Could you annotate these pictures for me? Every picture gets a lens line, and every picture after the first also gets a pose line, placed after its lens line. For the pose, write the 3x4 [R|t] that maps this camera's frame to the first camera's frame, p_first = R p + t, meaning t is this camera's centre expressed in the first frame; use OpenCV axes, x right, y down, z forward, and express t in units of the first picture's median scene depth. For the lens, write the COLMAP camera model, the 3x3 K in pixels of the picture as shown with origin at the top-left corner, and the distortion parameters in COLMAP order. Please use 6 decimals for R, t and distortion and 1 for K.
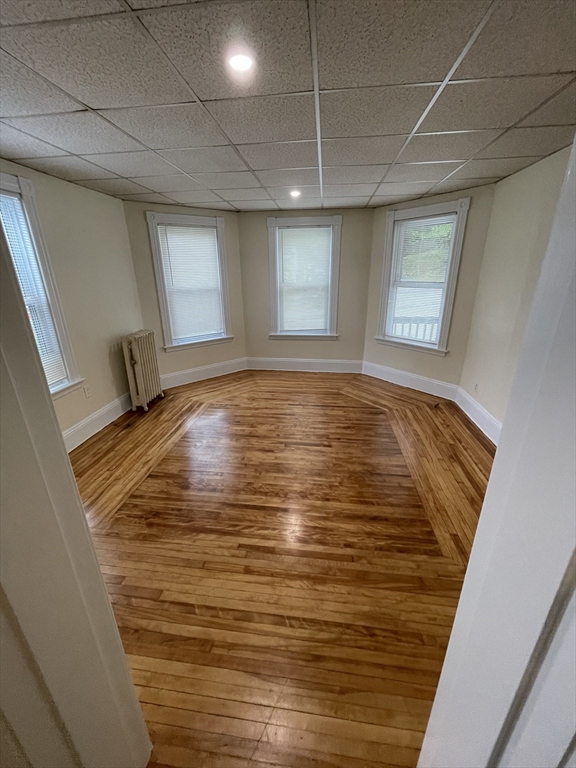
lens RADIAL K [[309.1, 0, 285.9], [0, 309.1, 381.7], [0, 0, 1]] dist [0.000662, -0.000694]
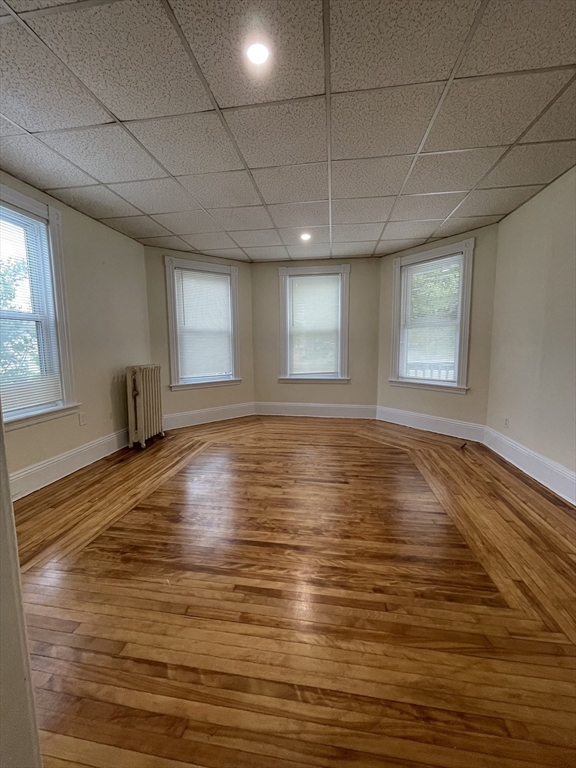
lens RADIAL K [[309.1, 0, 286.1], [0, 309.1, 381.4], [0, 0, 1]] dist [0.000662, -0.000694]
pose [[0.999590, 0.006679, -0.027839, -0.005708], [-0.012805, 0.974024, -0.226081, 0.167242], [0.025606, 0.226344, 0.973711, 0.114788]]
